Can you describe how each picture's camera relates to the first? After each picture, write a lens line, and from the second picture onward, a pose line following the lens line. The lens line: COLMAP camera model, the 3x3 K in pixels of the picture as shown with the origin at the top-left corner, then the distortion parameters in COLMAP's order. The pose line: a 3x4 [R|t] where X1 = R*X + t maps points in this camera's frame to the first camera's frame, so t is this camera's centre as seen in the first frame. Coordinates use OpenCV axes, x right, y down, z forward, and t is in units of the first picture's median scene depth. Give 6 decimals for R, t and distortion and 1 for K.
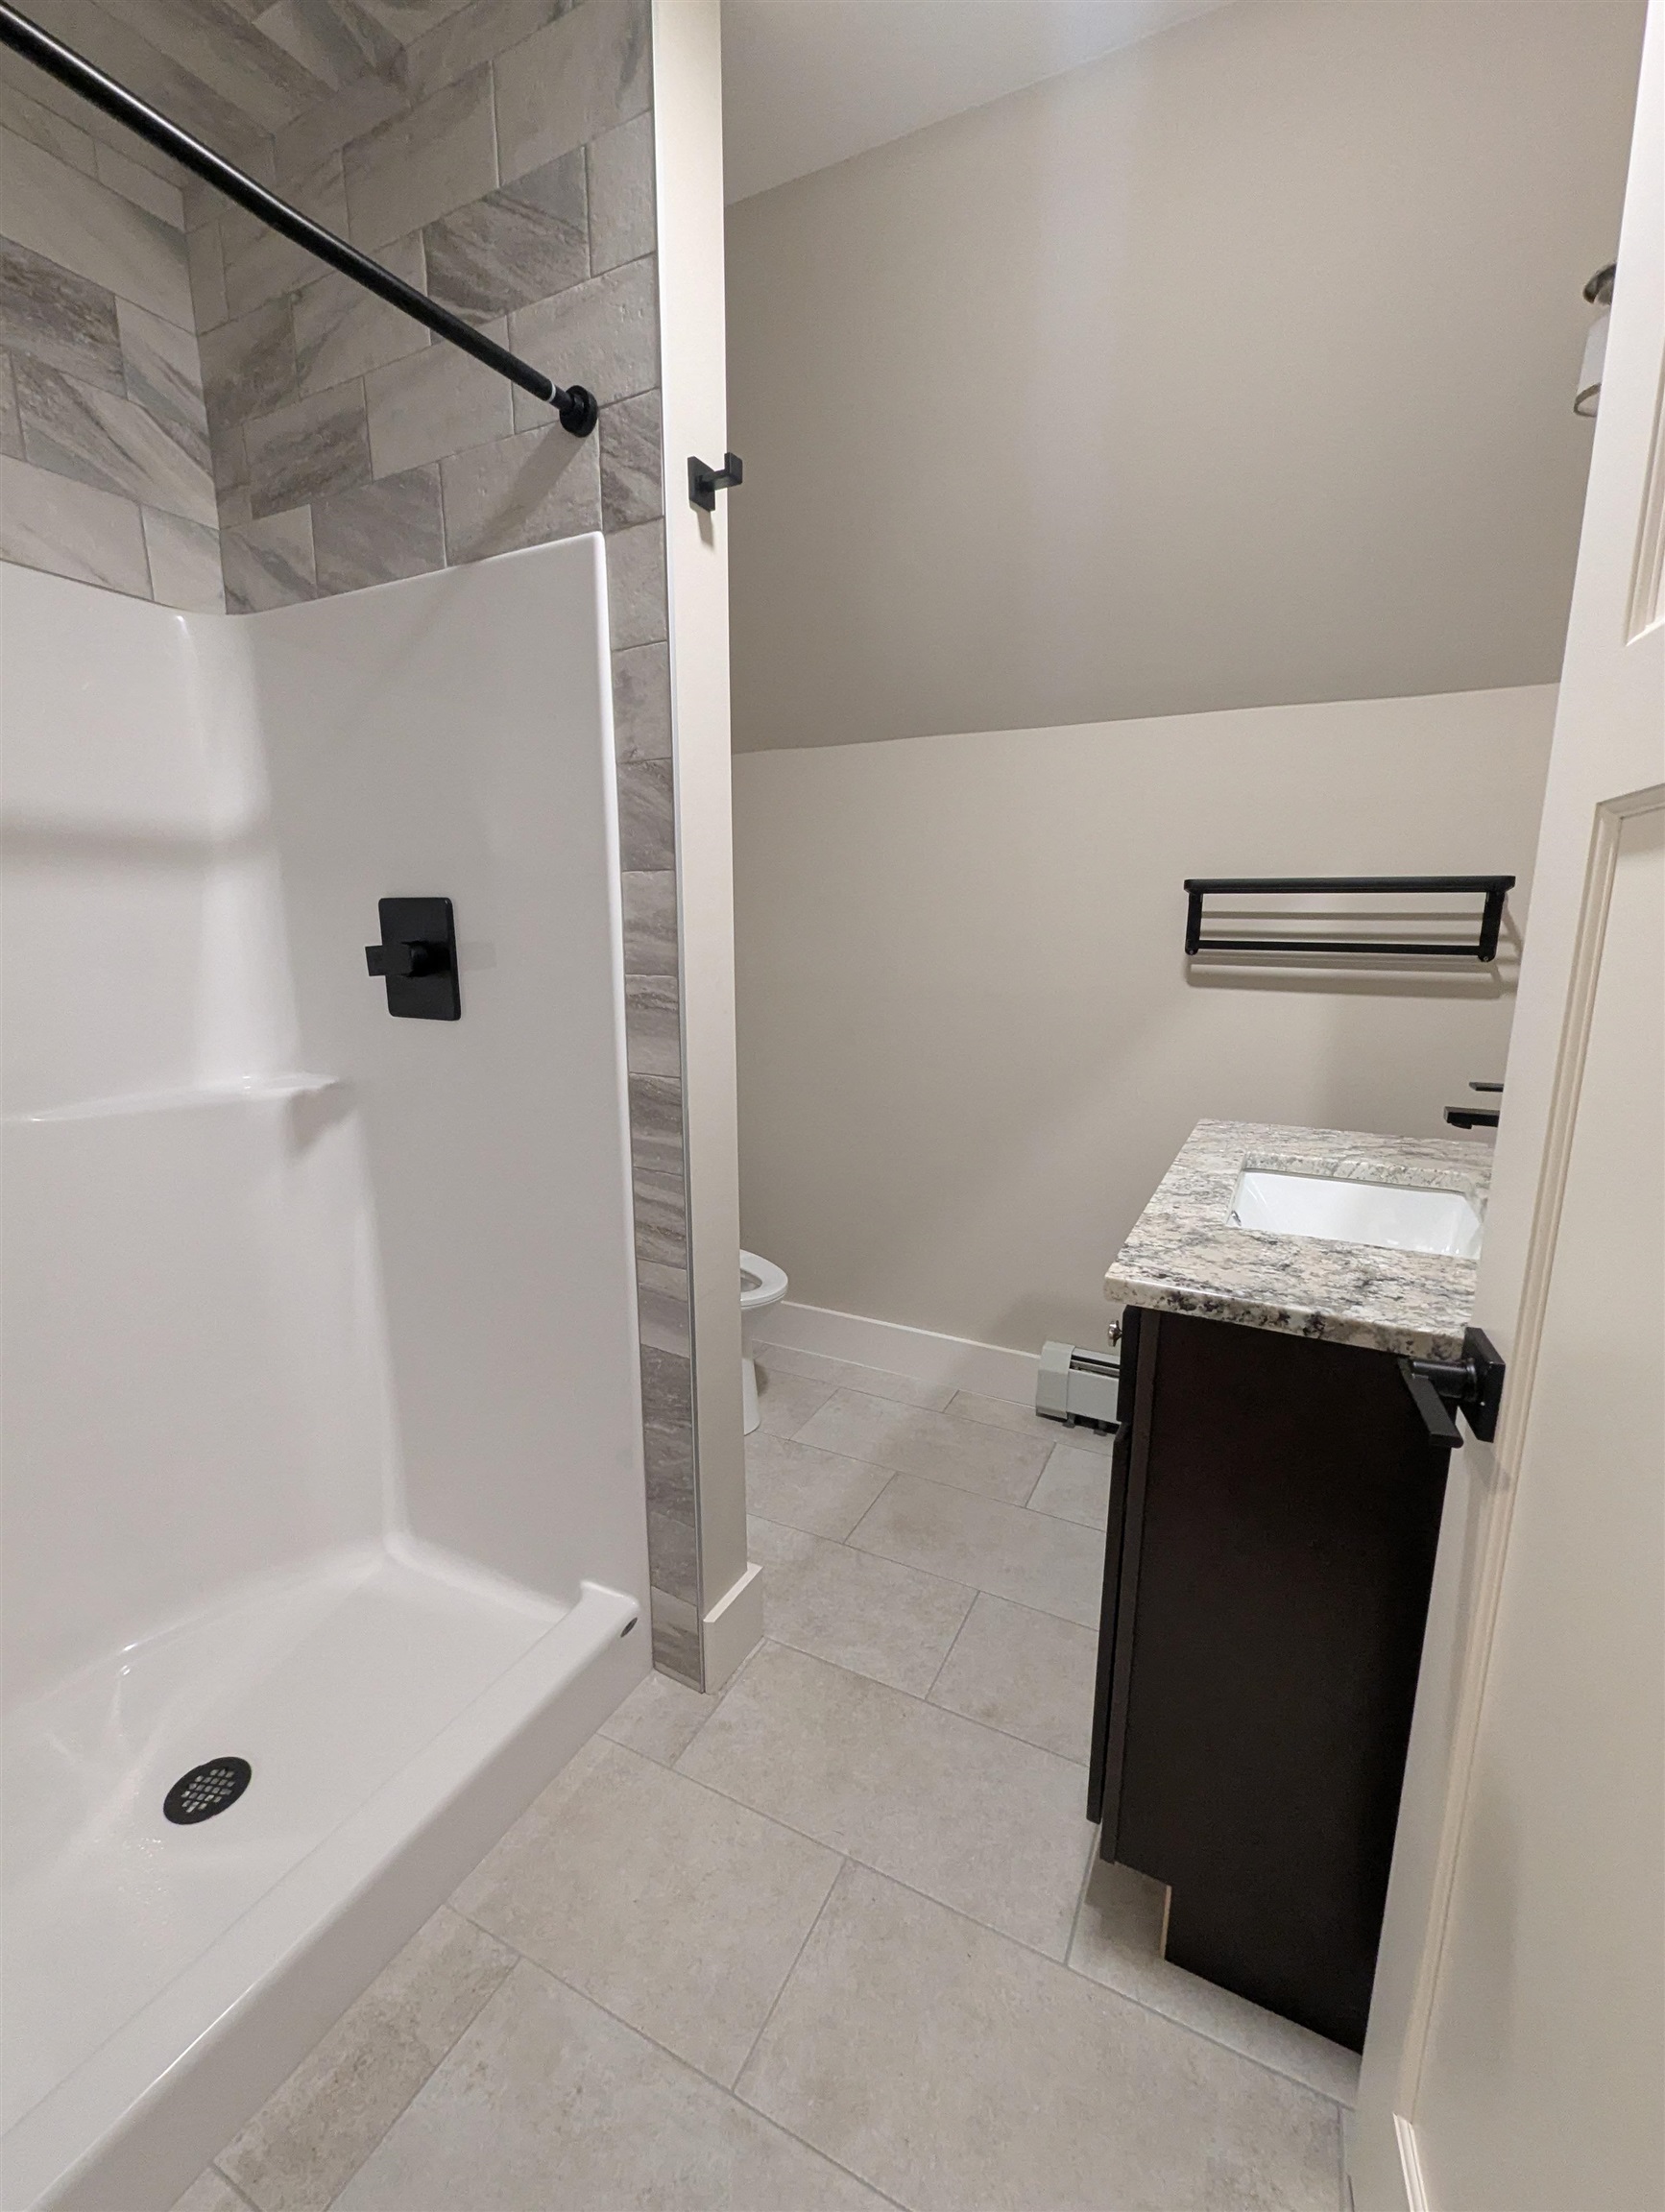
lens RADIAL K [[921.8, 0, 820.5], [0, 921.8, 1114.6], [0, 0, 1]] dist [-0.000042, -0.002329]
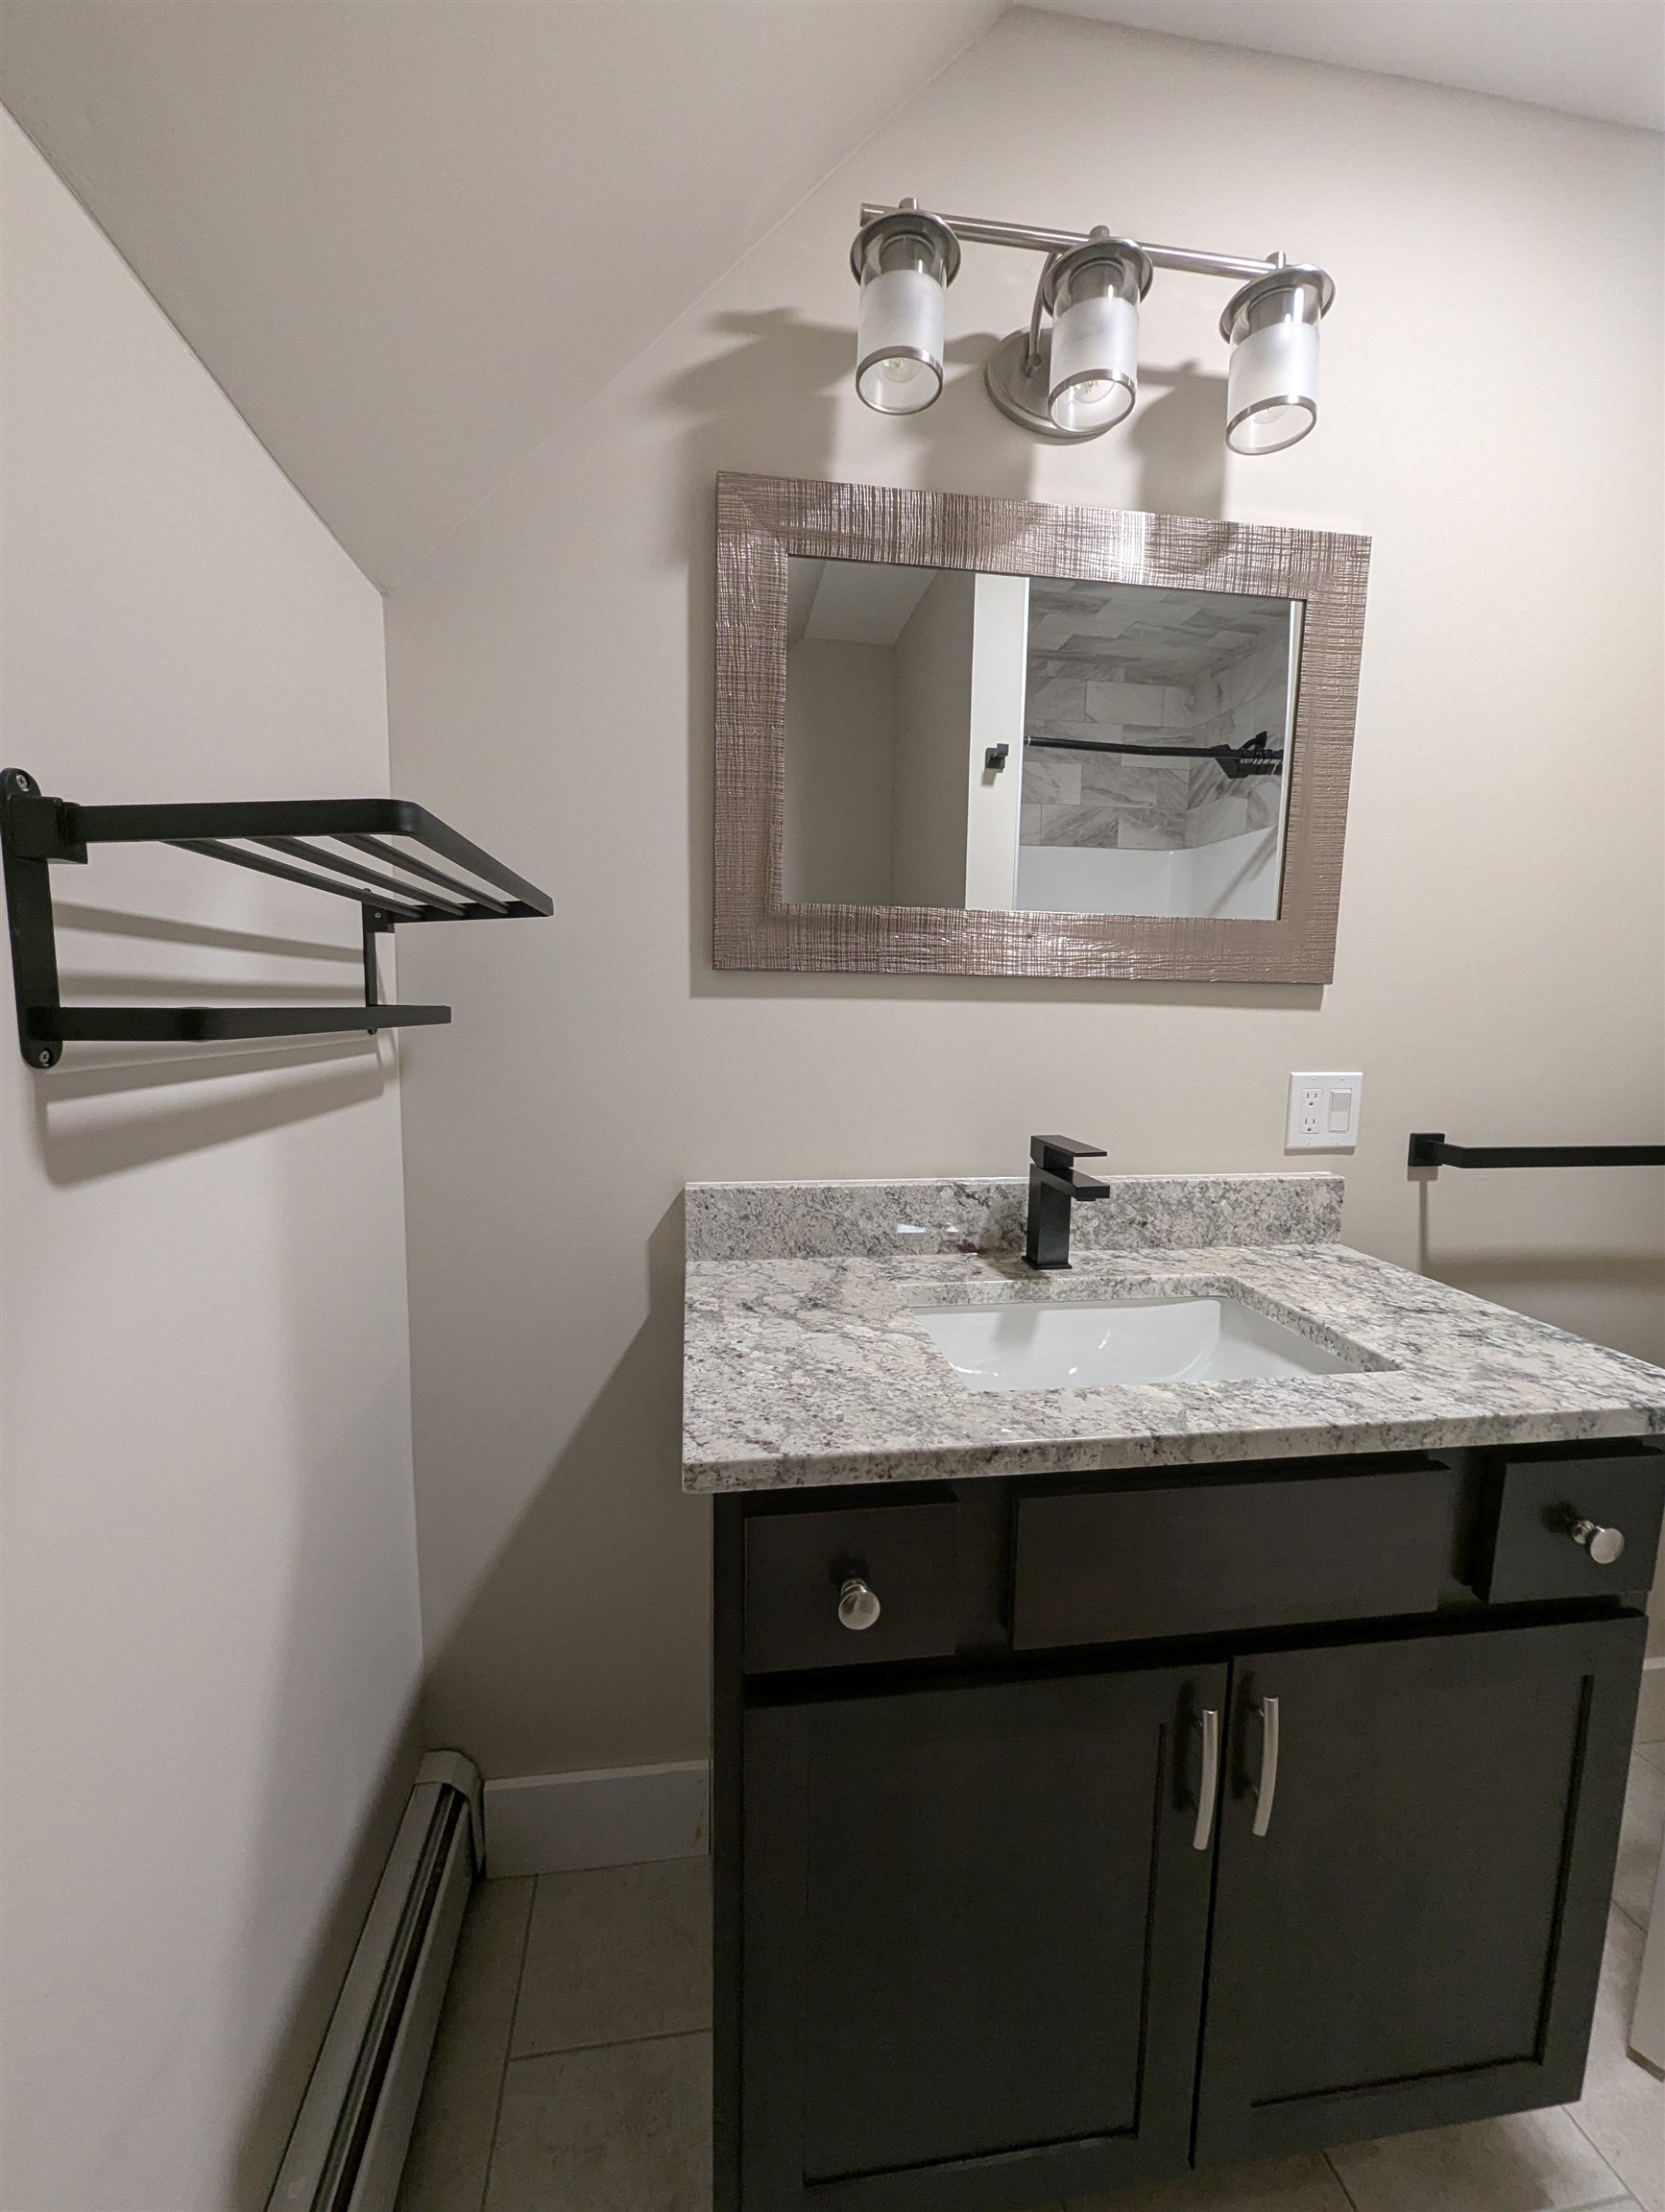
lens RADIAL K [[921.8, 0, 820.5], [0, 921.8, 1114.6], [0, 0, 1]] dist [-0.000042, -0.002329]
pose [[-0.584152, -0.113323, 0.803695, 0.052926], [0.150388, 0.957947, 0.244380, -0.136573], [-0.797590, 0.263621, -0.542544, 0.695177]]
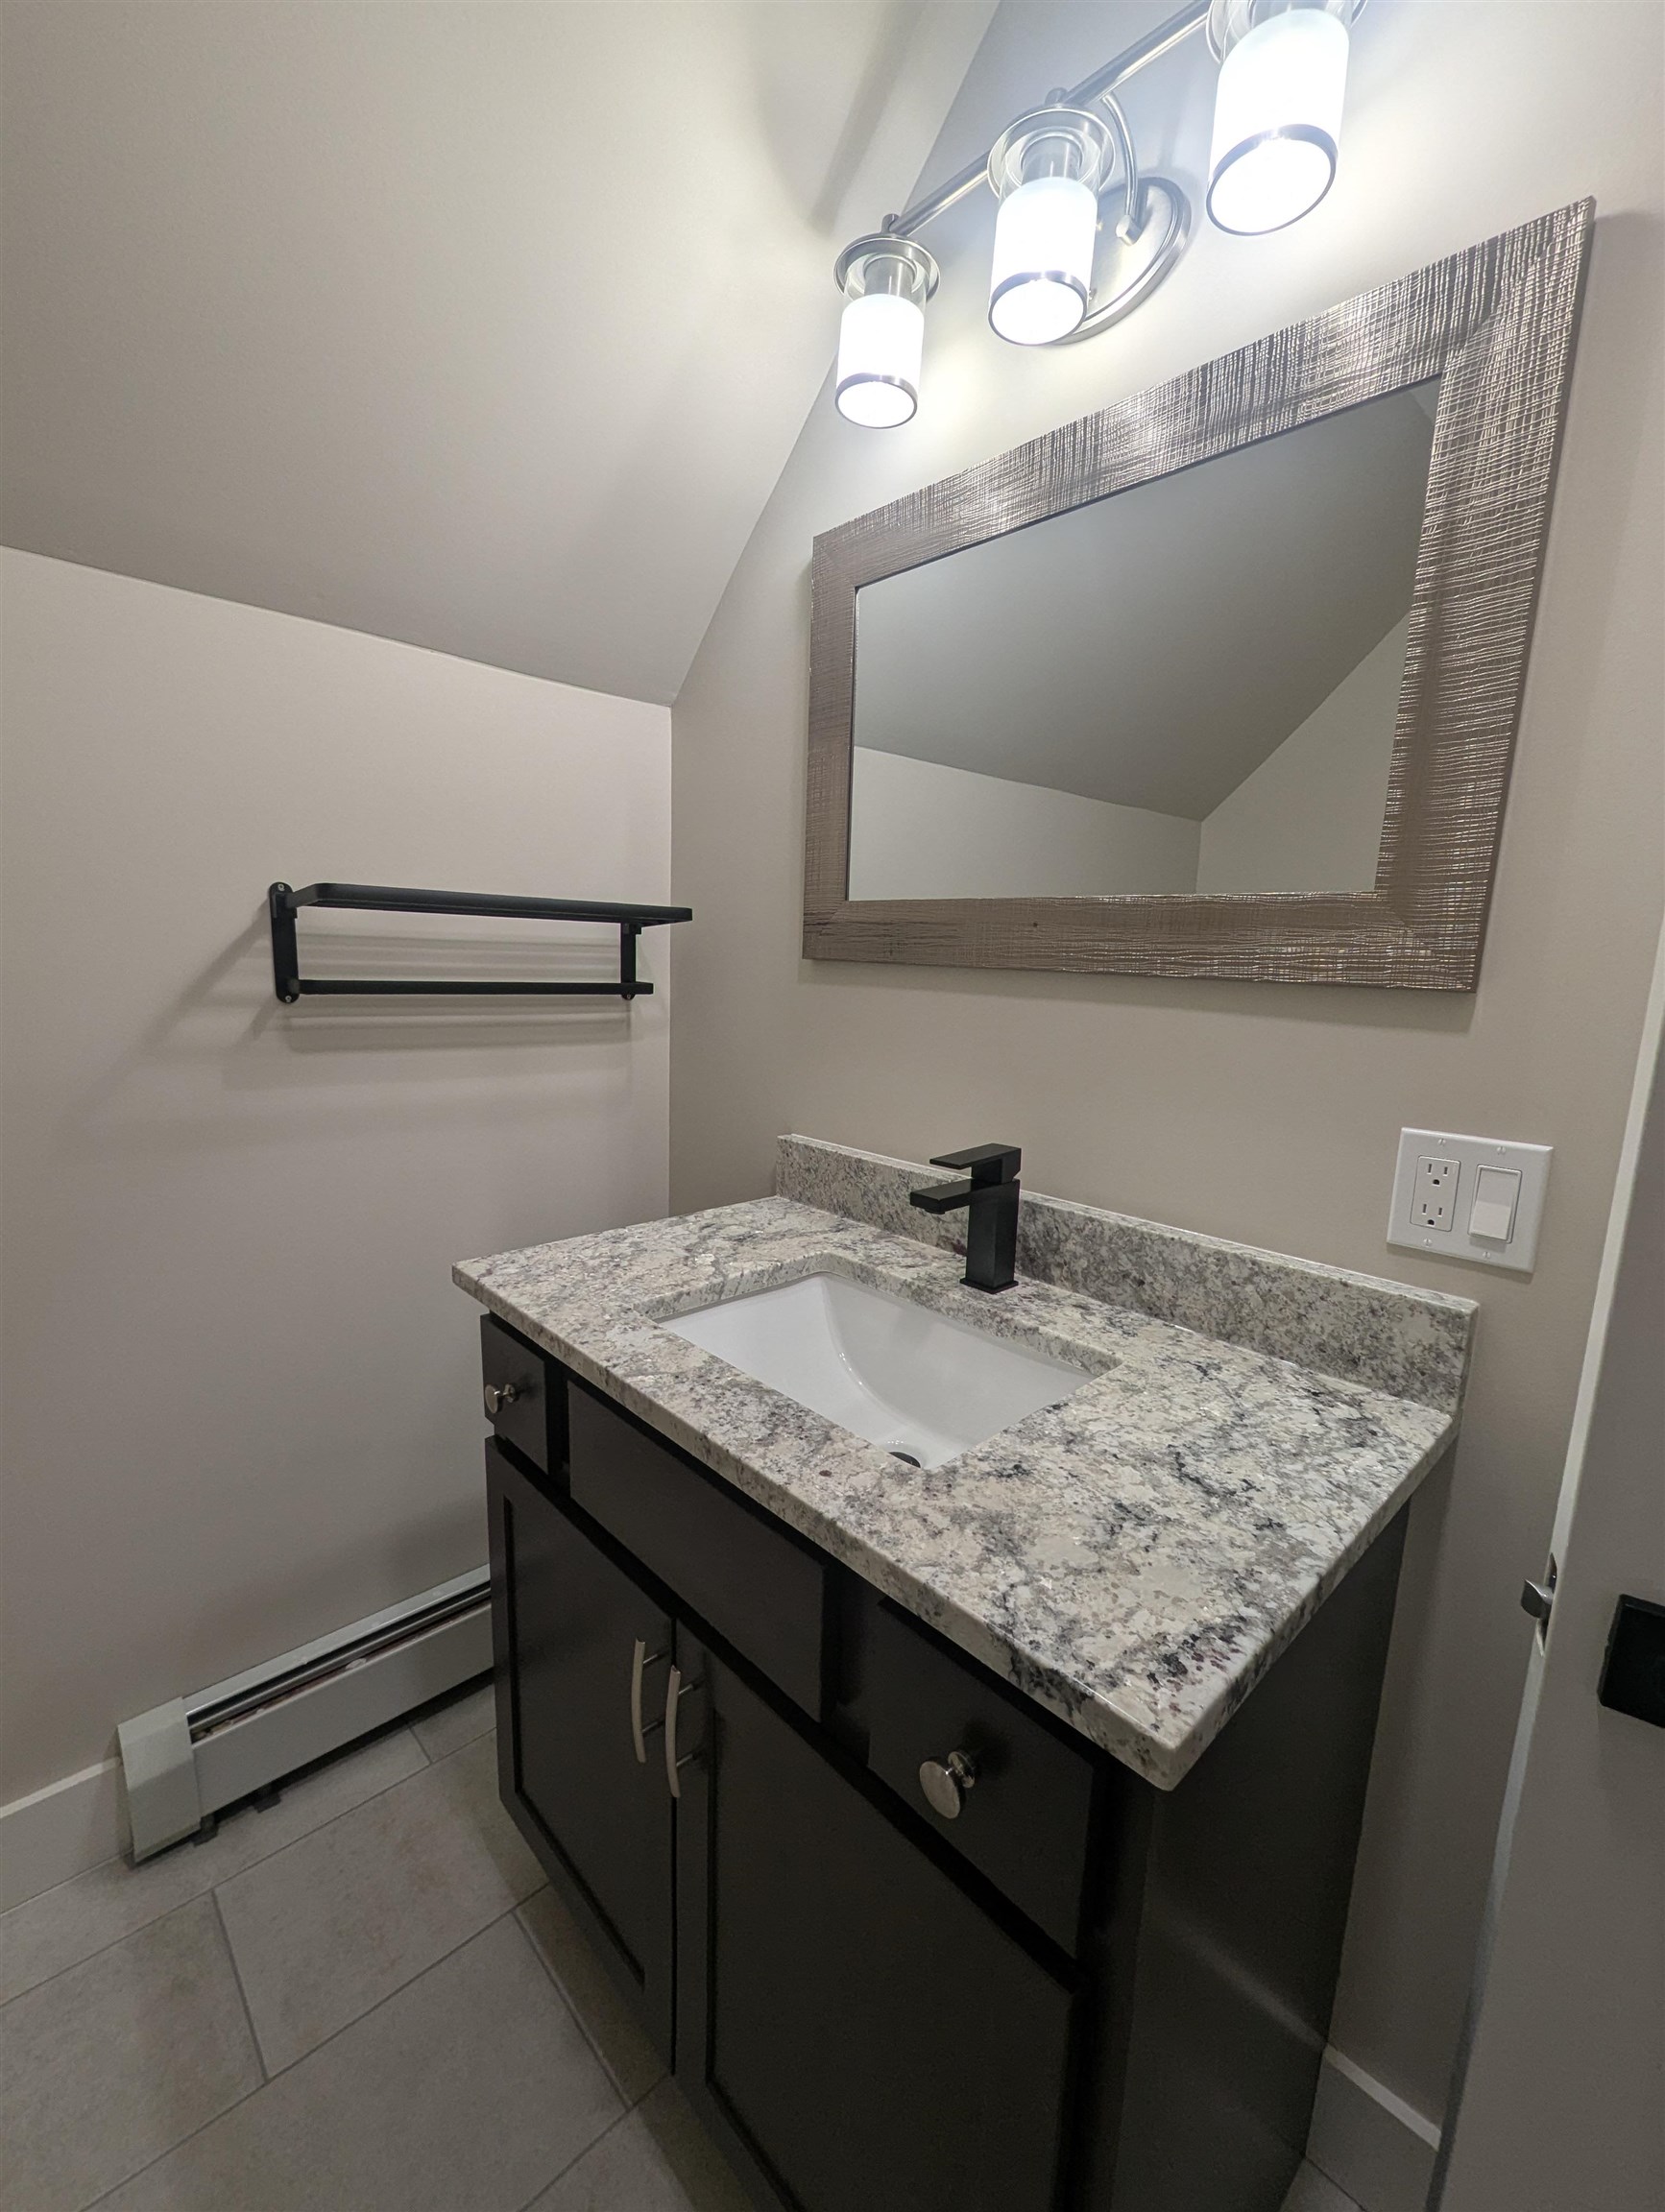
lens RADIAL K [[921.8, 0, 820.5], [0, 921.8, 1114.6], [0, 0, 1]] dist [-0.000042, -0.002329]
pose [[0.335561, -0.159540, 0.928410, -0.047525], [0.166063, 0.980138, 0.108408, -0.076651], [-0.927266, 0.117797, 0.355390, 0.325138]]
